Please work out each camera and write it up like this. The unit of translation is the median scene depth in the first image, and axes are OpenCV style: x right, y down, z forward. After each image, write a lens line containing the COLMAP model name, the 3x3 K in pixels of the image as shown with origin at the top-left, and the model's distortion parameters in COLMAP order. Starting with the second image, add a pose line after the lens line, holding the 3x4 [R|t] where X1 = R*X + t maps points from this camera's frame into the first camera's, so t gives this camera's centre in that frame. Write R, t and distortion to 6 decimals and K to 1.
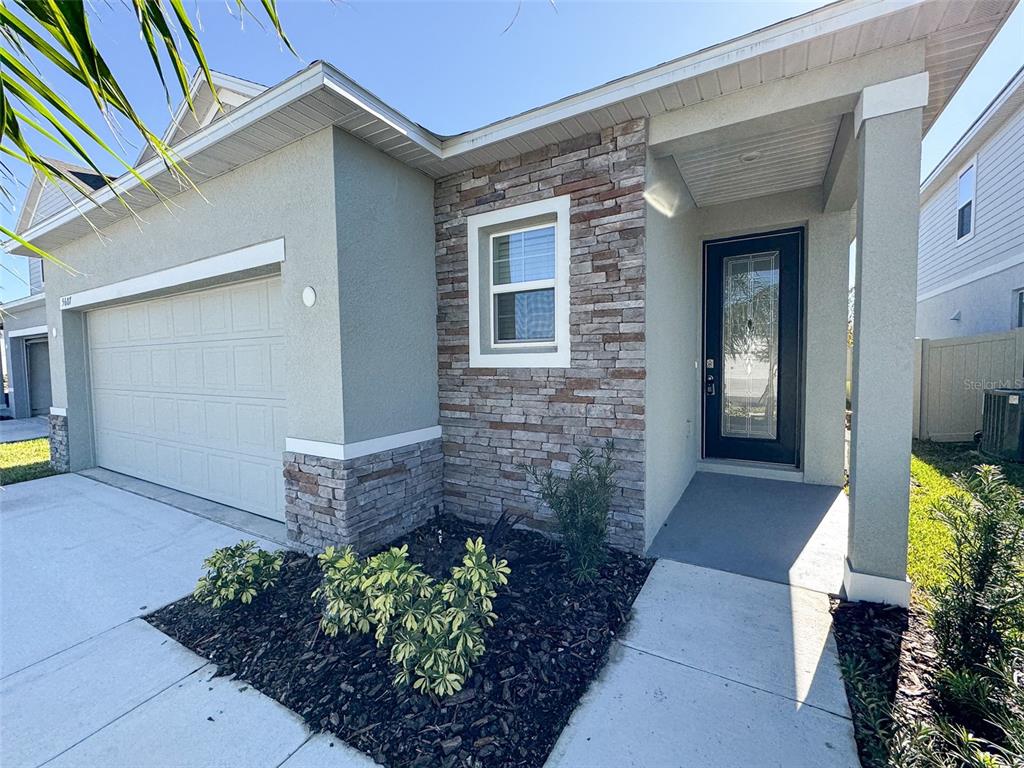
lens RADIAL K [[438.6, 0, 512.0], [0, 438.6, 384.0], [0, 0, 1]] dist [-0.001638, -0.000123]
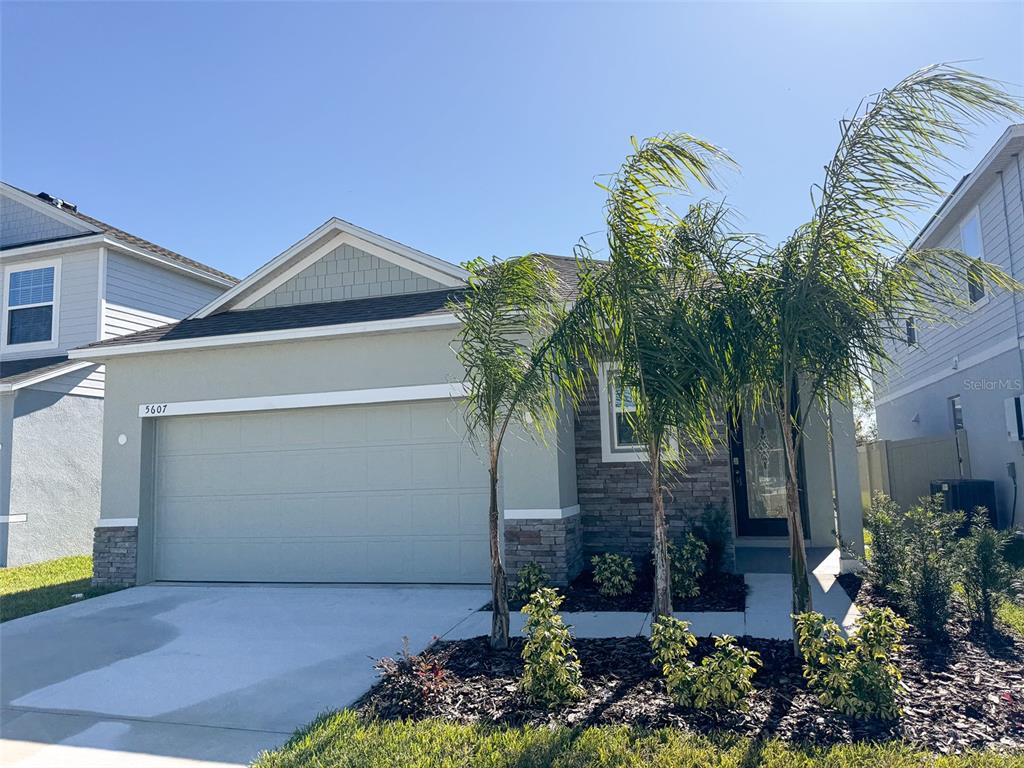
lens RADIAL K [[722.2, 0, 511.8], [0, 722.2, 386.5], [0, 0, 1]] dist [0.051436, -0.022129]
pose [[0.970304, 0.011446, 0.241618, -1.147668], [0.031237, 0.984586, -0.172087, 0.139705], [-0.239863, 0.174524, 0.954990, -1.498086]]
